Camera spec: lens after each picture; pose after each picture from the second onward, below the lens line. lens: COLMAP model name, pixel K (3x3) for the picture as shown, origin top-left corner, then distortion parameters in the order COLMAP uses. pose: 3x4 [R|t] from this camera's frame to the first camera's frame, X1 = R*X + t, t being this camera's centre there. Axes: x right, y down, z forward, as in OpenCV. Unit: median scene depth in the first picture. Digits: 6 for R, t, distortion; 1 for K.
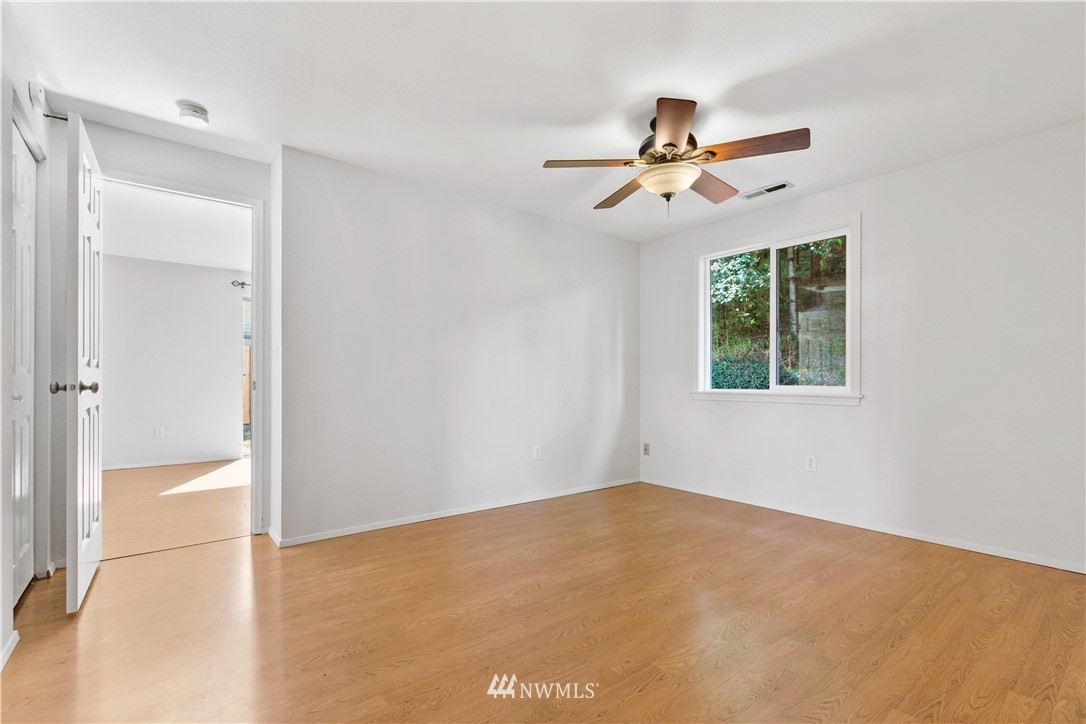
lens RADIAL K [[497.0, 0, 538.7], [0, 497.0, 386.6], [0, 0, 1]] dist [0.000222, -0.000048]
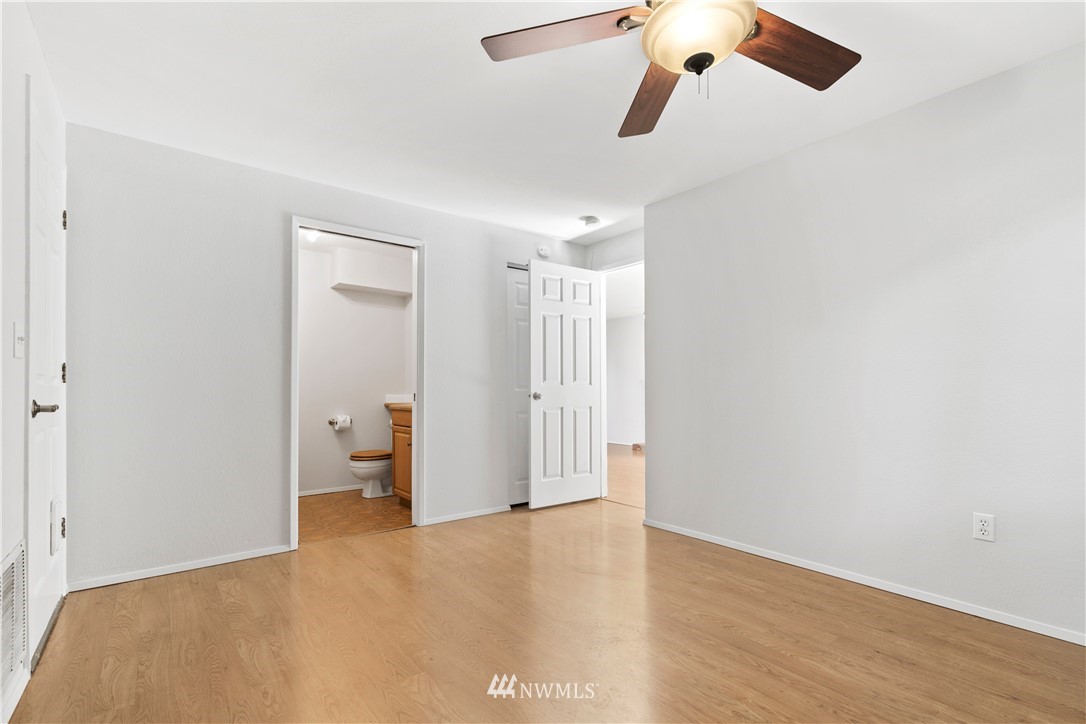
lens RADIAL K [[497.0, 0, 538.7], [0, 497.0, 386.6], [0, 0, 1]] dist [0.000222, -0.000048]
pose [[-0.021005, -0.012538, -0.999701, 0.775807], [-0.004256, 0.999913, -0.012451, -0.009445], [0.999770, 0.003993, -0.021057, 0.779875]]
